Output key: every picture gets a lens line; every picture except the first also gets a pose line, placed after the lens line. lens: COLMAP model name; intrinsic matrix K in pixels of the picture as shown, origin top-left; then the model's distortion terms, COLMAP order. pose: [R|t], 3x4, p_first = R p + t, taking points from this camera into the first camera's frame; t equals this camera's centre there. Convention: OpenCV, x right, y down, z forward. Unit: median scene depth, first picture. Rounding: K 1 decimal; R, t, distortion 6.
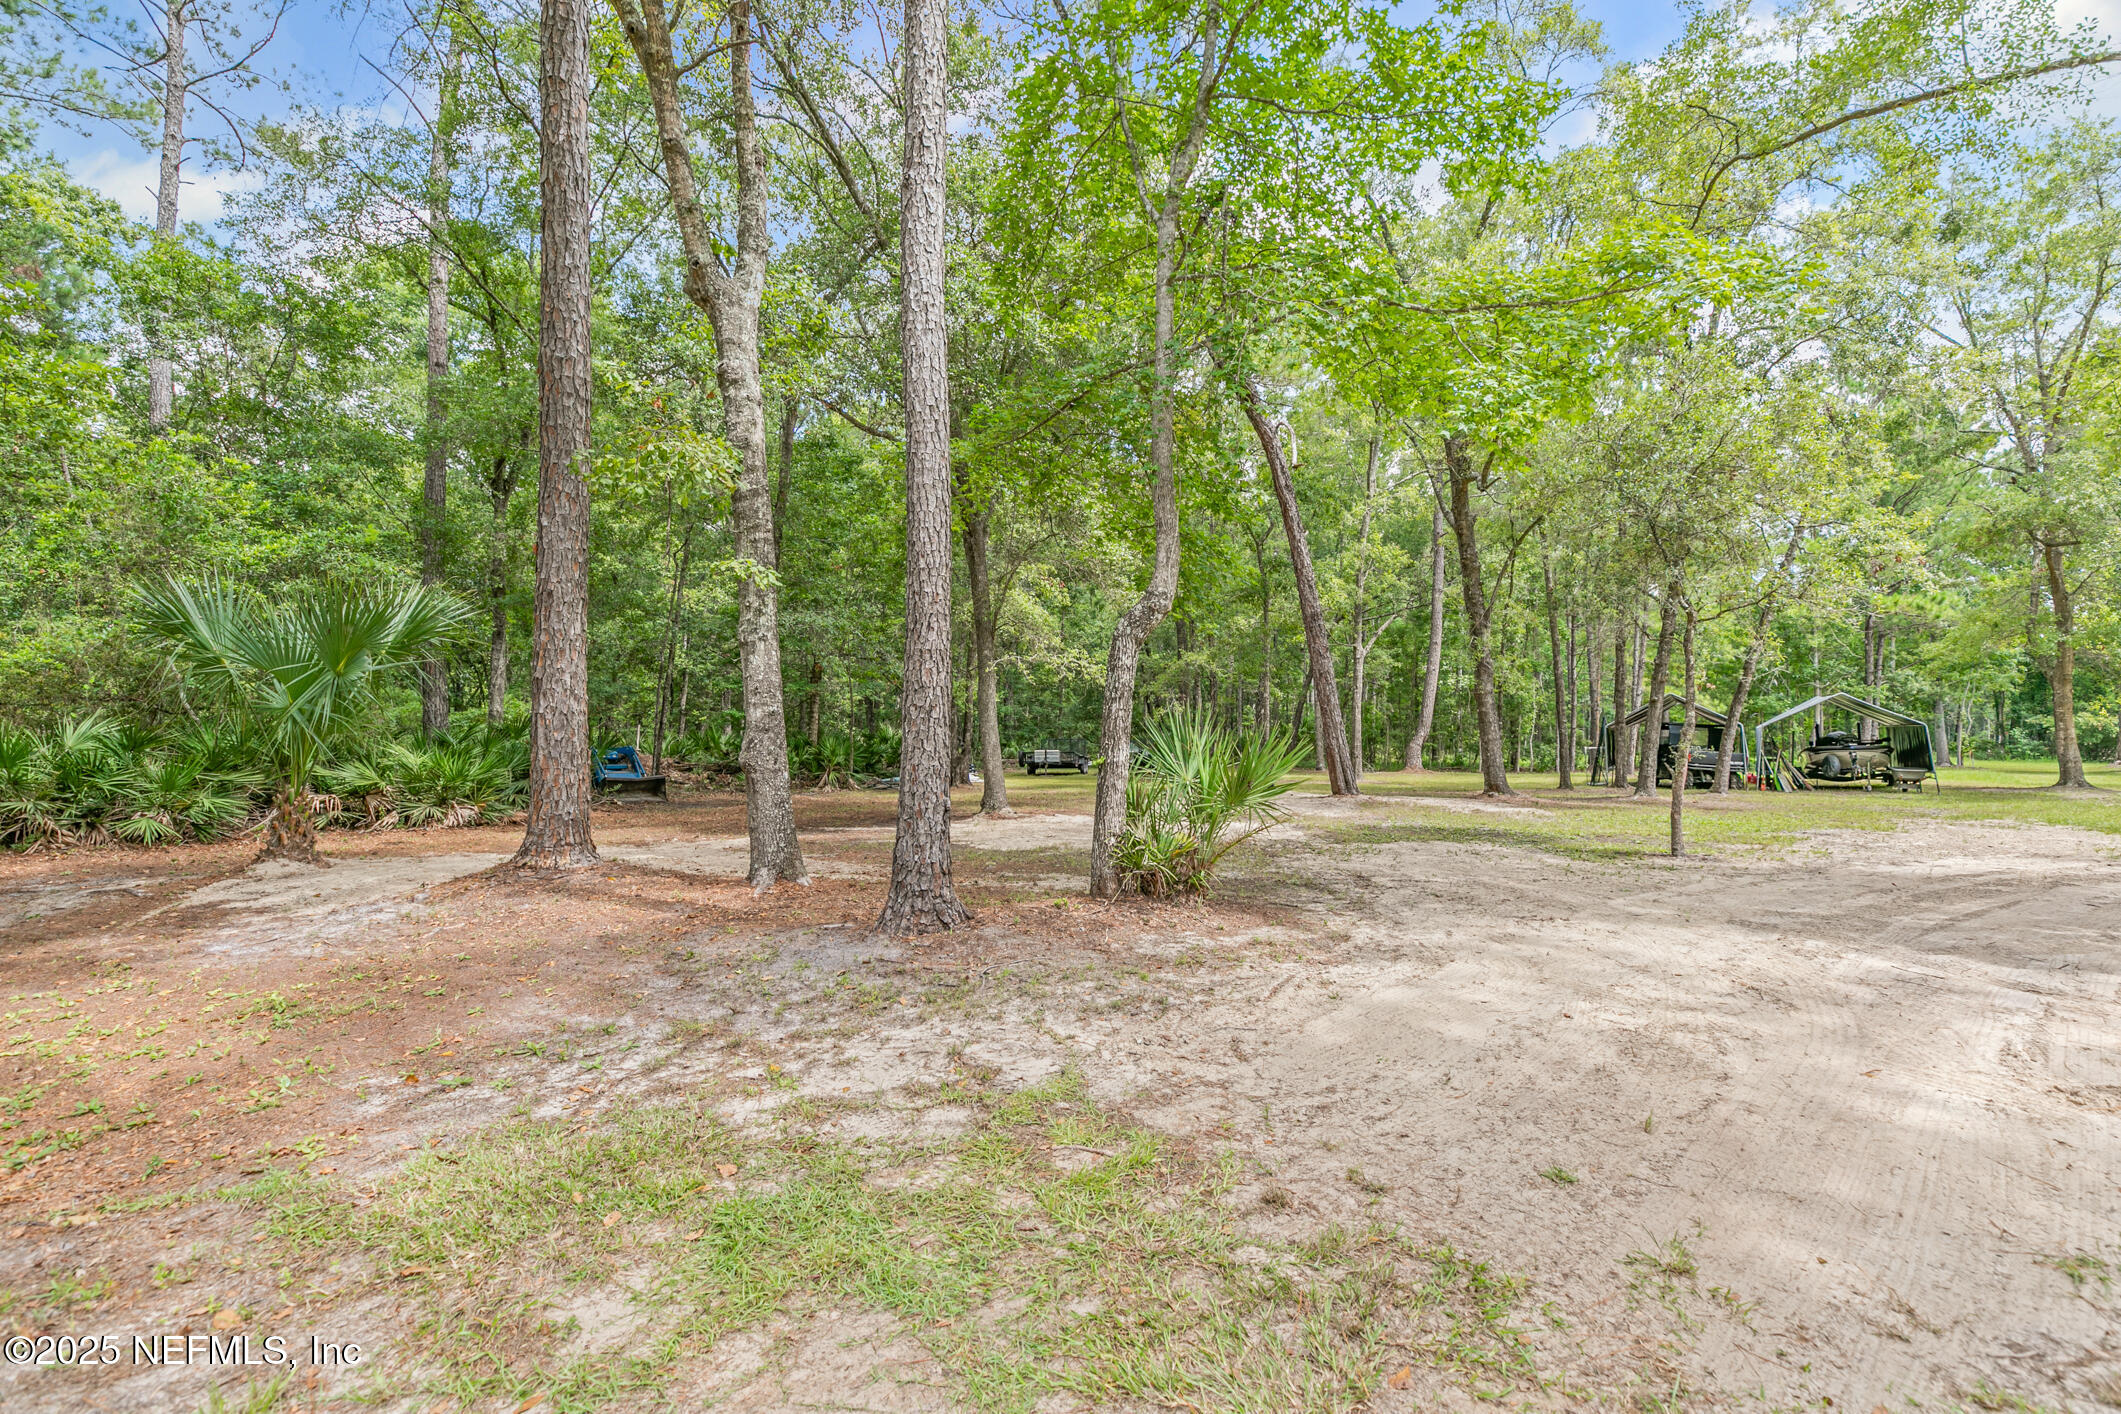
lens RADIAL K [[960.2, 0, 1060.5], [0, 960.2, 707.0], [0, 0, 1]] dist [-0.006890, -0.000258]
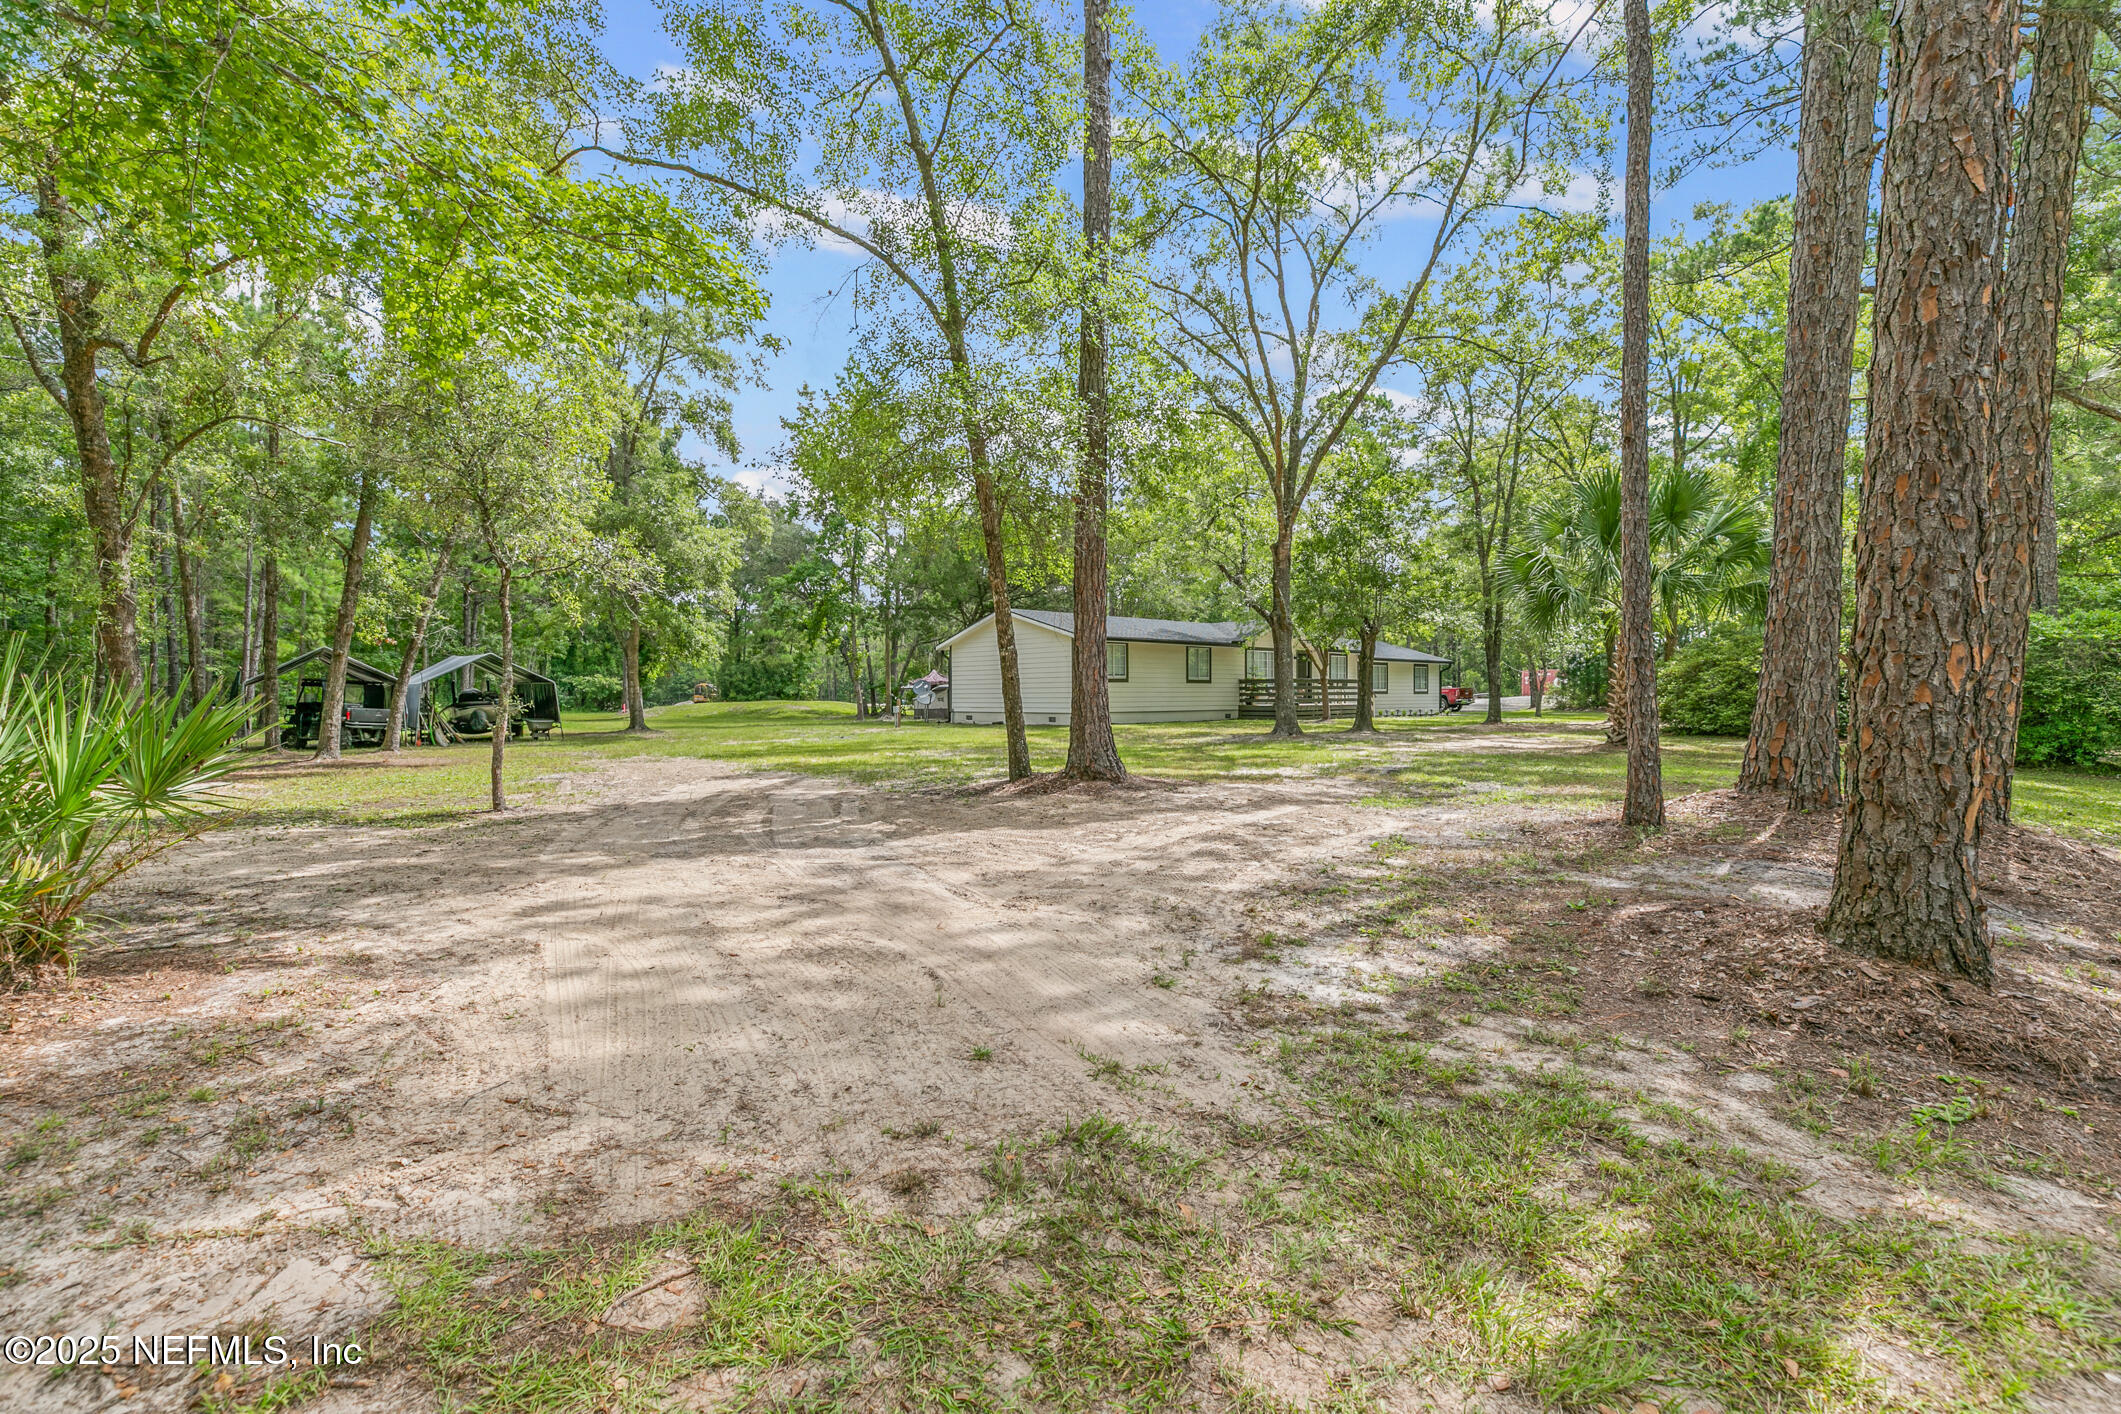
lens RADIAL K [[962.2, 0, 1060.5], [0, 962.2, 707.0], [0, 0, 1]] dist [0.000686, 0.000149]
pose [[0.271163, -0.019783, 0.962330, -0.062107], [-0.022731, 0.999378, 0.026950, 0.002408], [-0.962265, -0.029182, 0.270545, 0.061667]]
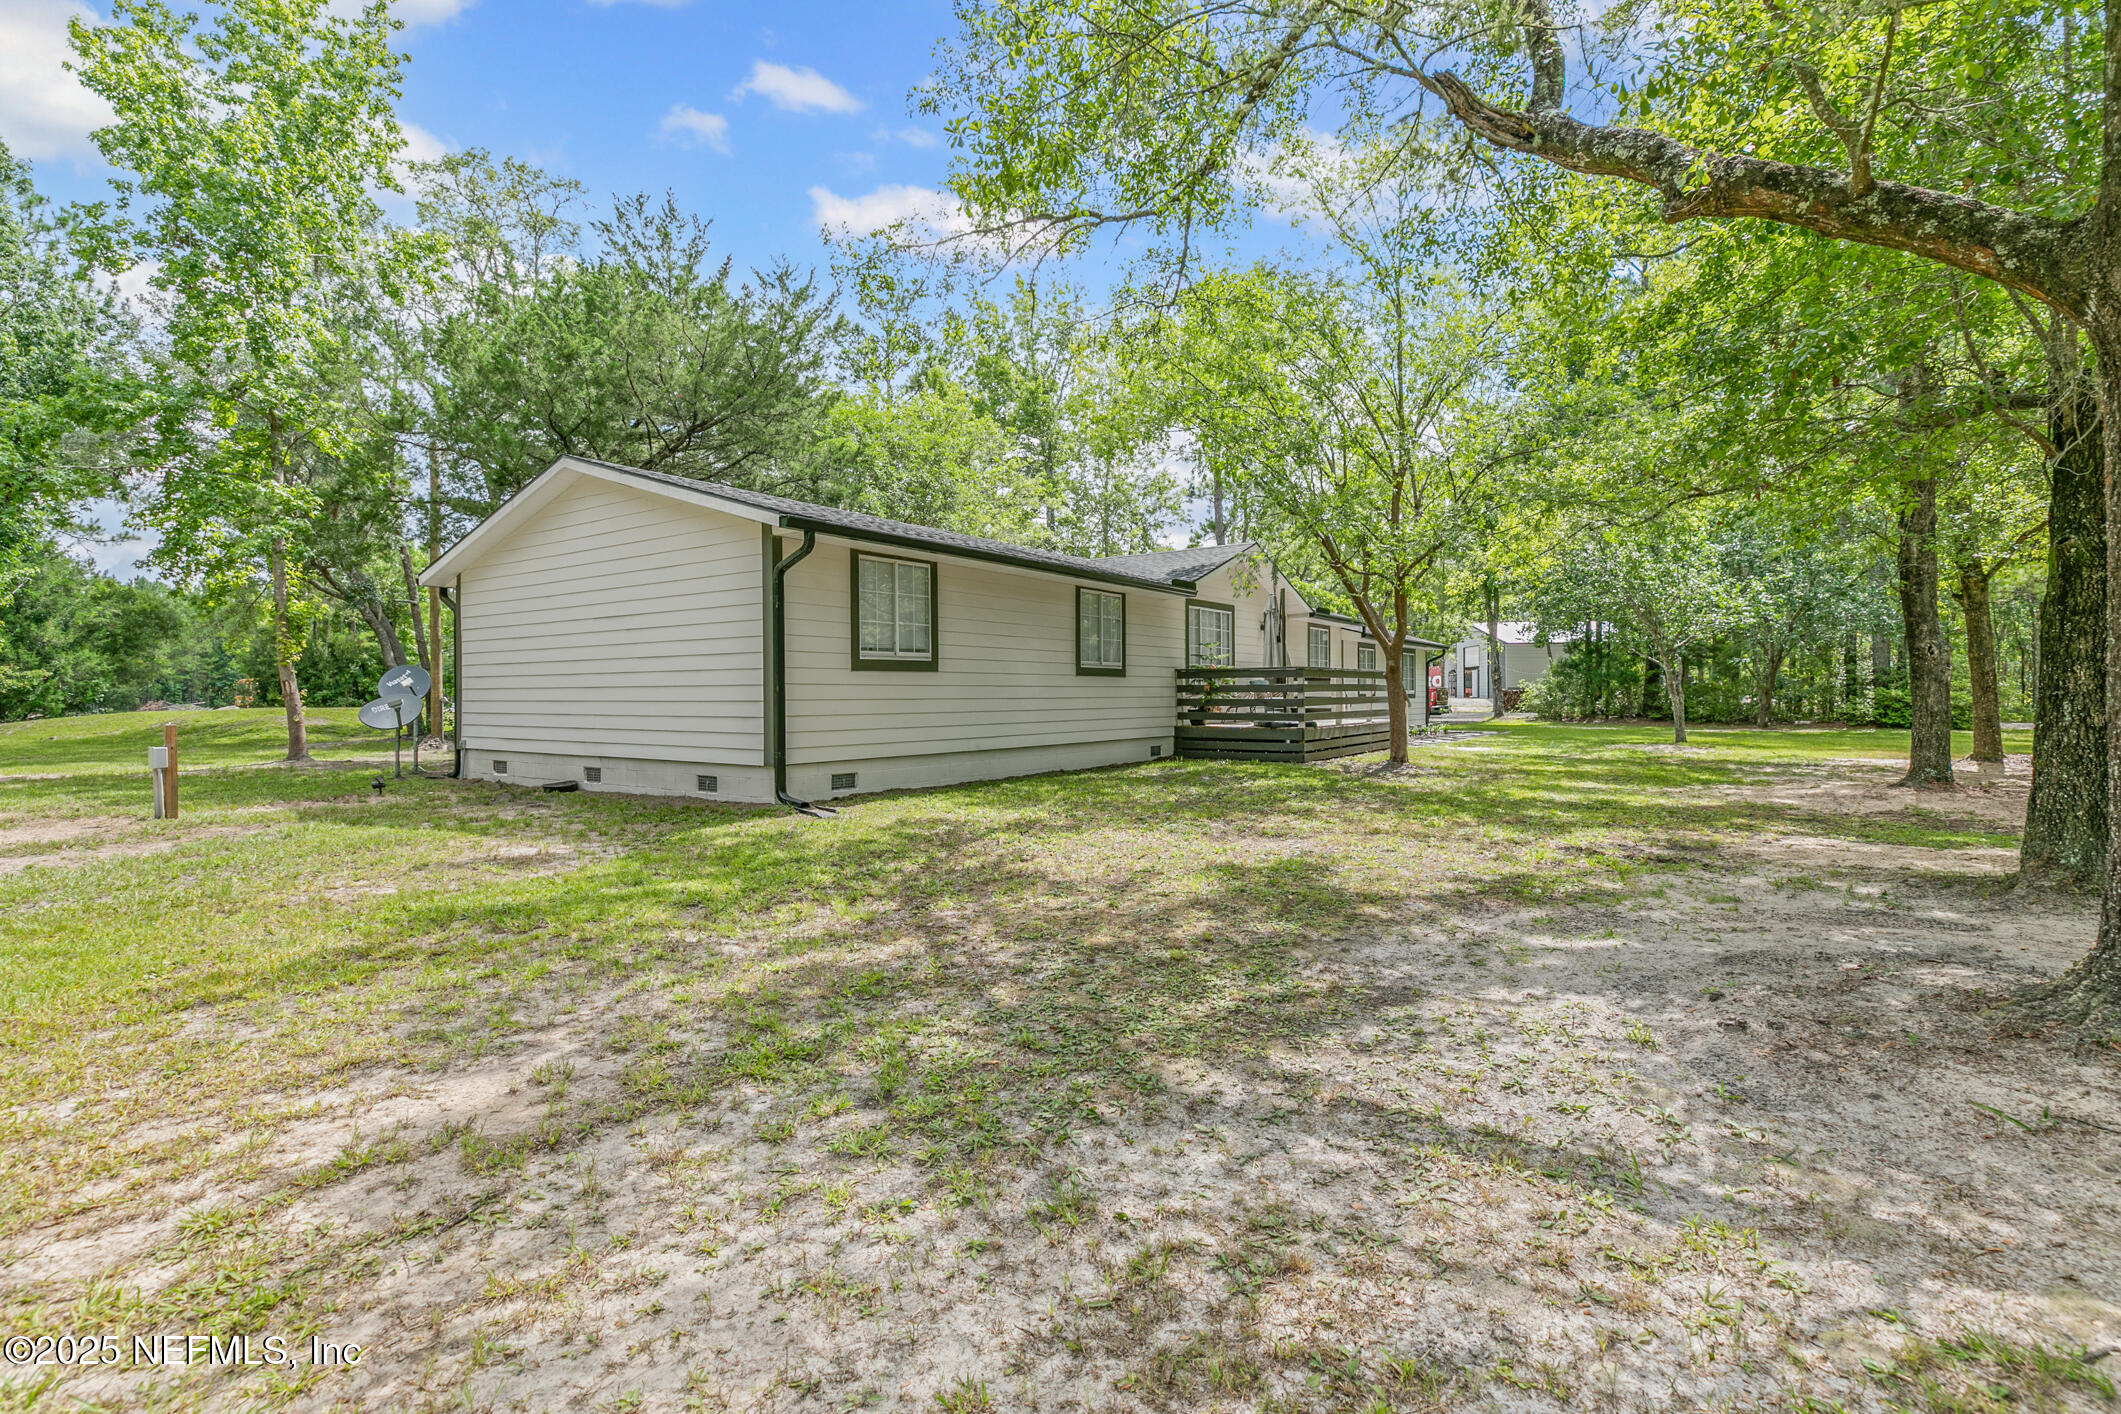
lens RADIAL K [[979.4, 0, 1055.0], [0, 979.4, 682.2], [0, 0, 1]] dist [0.003766, -0.000045]
pose [[0.051387, 0.004560, 0.998668, 0.788923], [-0.026457, 0.999645, -0.003203, 0.007422], [-0.998328, -0.026257, 0.051490, 0.255792]]
